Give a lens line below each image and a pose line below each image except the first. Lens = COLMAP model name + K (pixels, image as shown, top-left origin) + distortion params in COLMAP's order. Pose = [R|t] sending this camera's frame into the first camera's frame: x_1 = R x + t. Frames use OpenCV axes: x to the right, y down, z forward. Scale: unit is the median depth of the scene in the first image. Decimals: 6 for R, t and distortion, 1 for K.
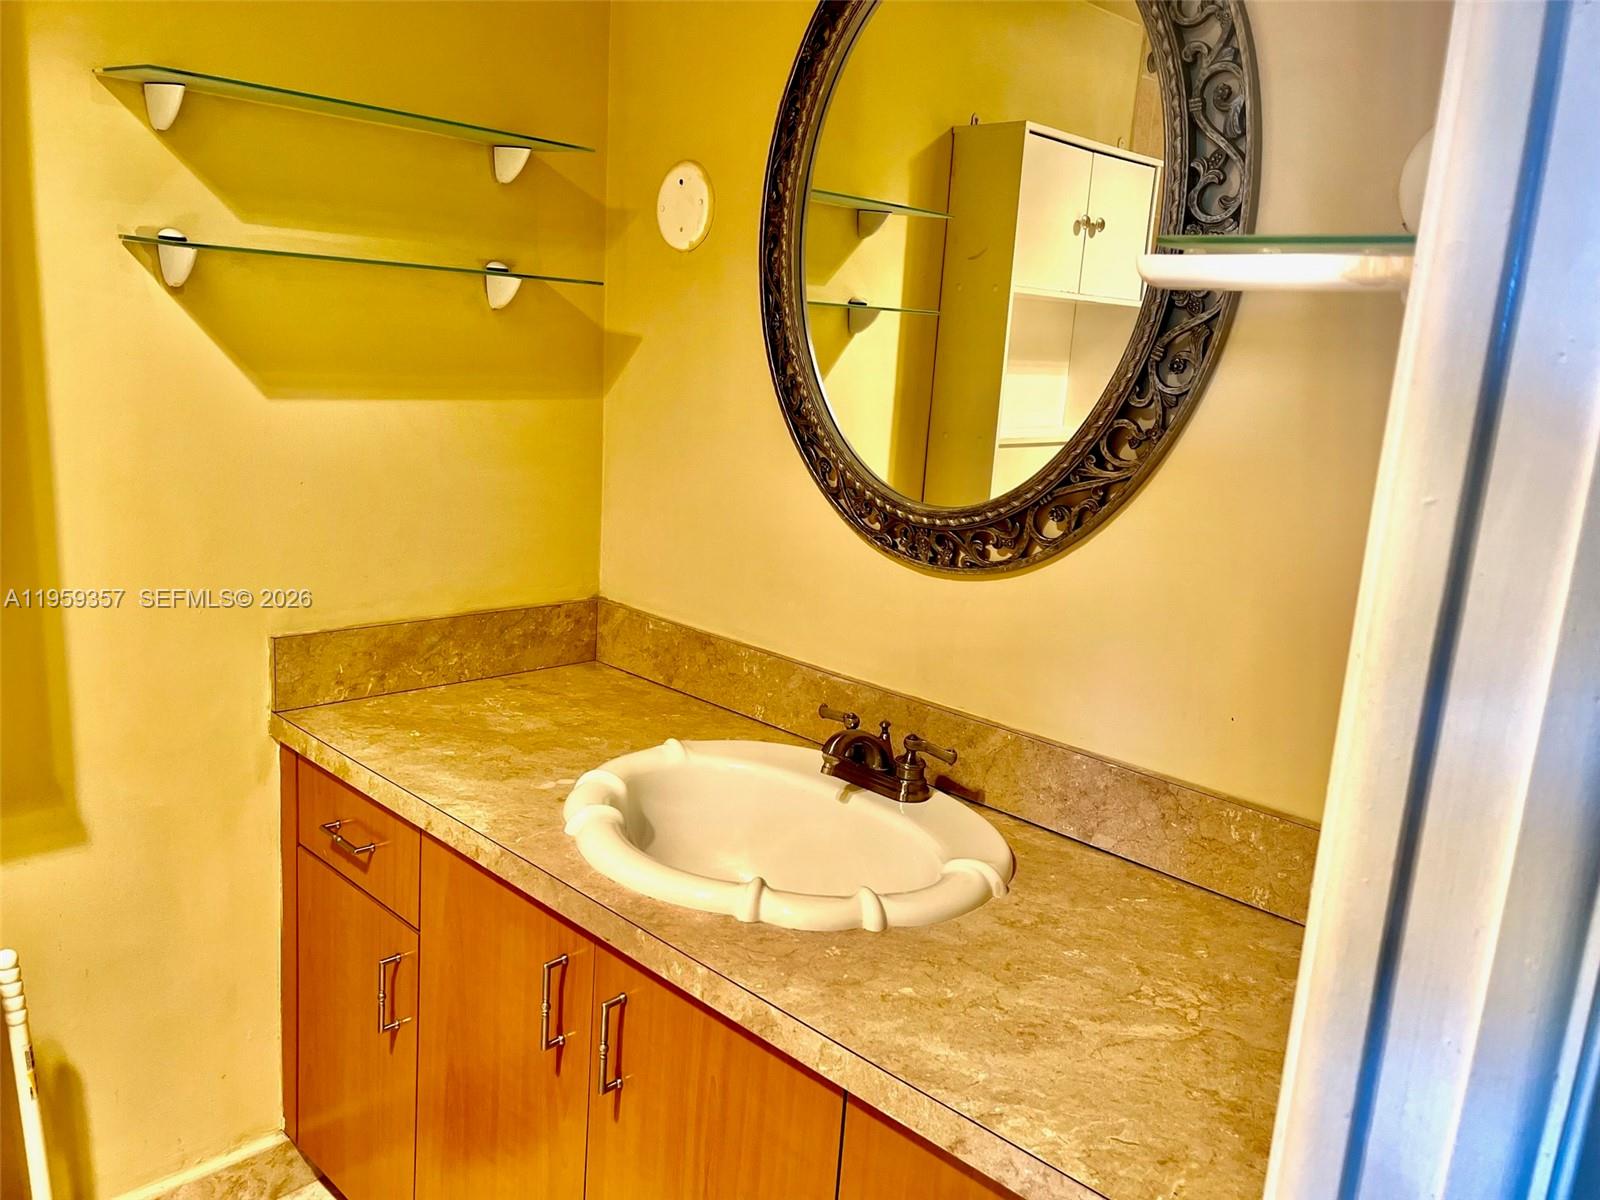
lens RADIAL K [[1227.4, 0, 800.0], [0, 1227.4, 600.0], [0, 0, 1]] dist [0.092410, -0.180571]
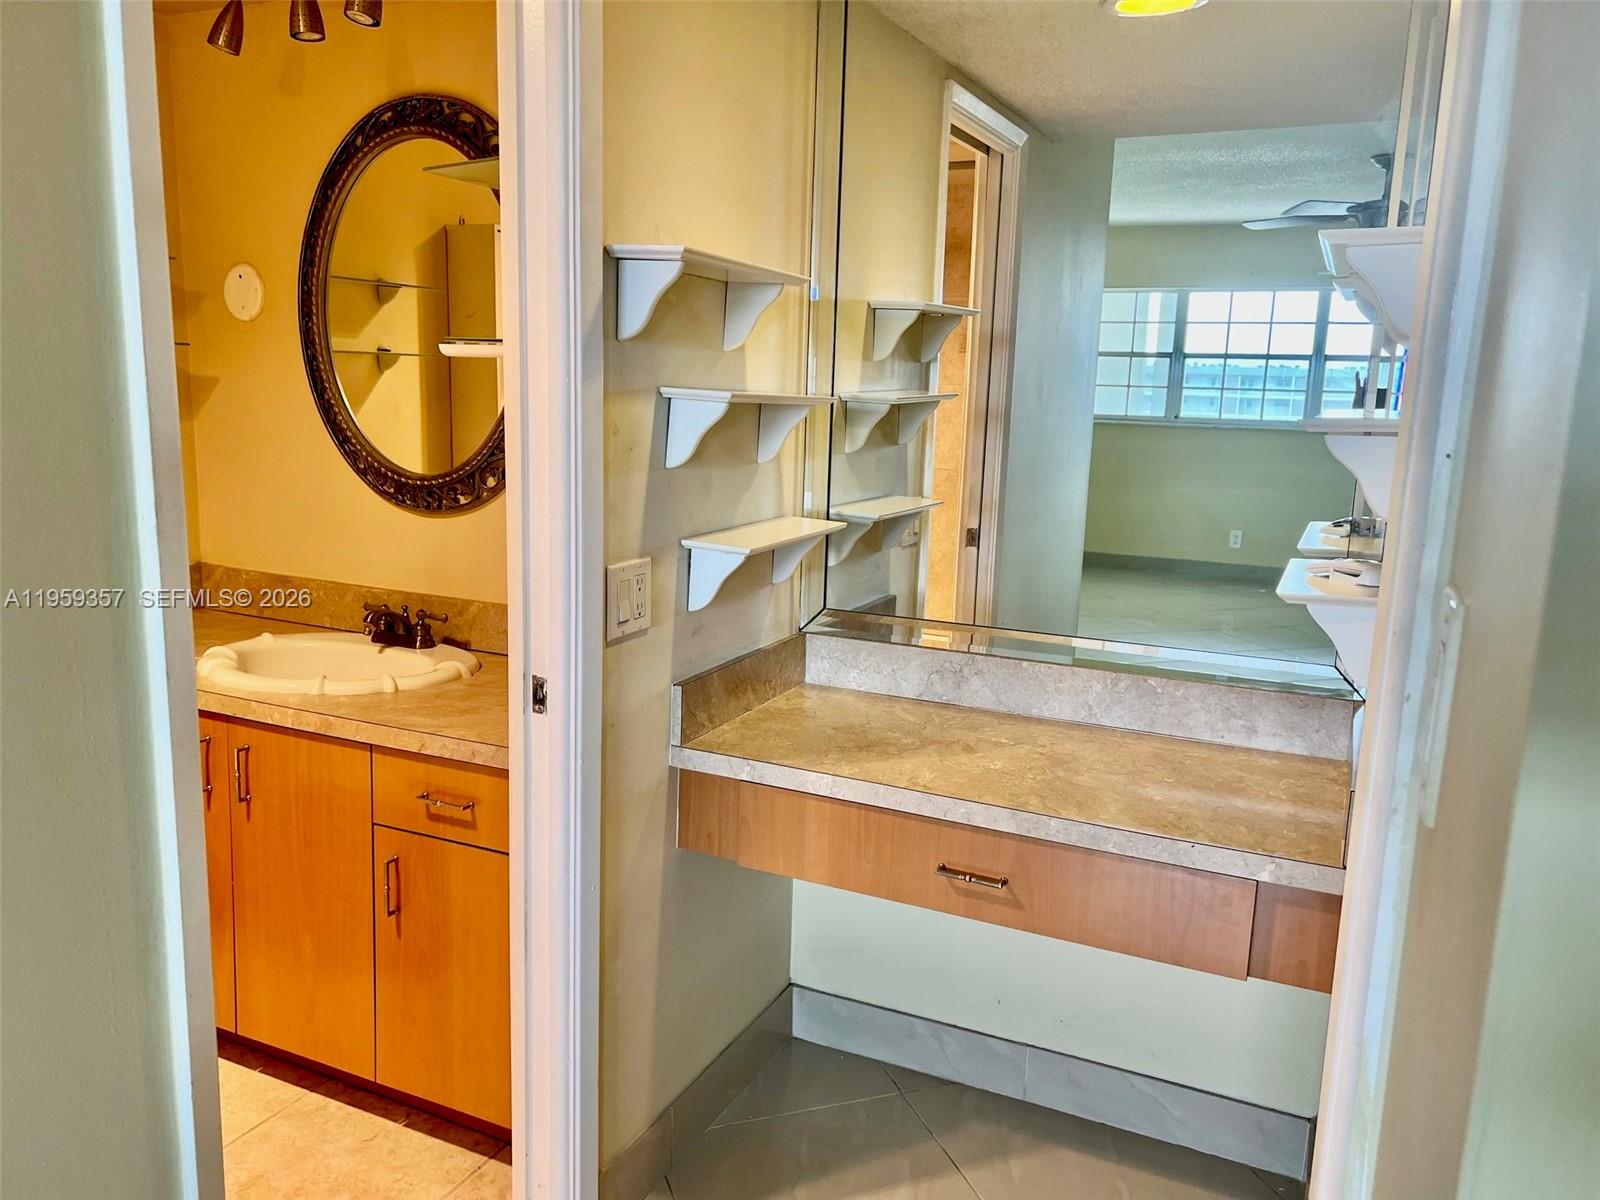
lens RADIAL K [[1227.4, 0, 800.0], [0, 1227.4, 600.0], [0, 0, 1]] dist [0.092410, -0.180571]
pose [[0.949820, -0.084001, 0.301306, 0.072061], [0.090765, 0.995836, -0.008494, 0.151164], [-0.299338, 0.035416, 0.953490, -0.734272]]
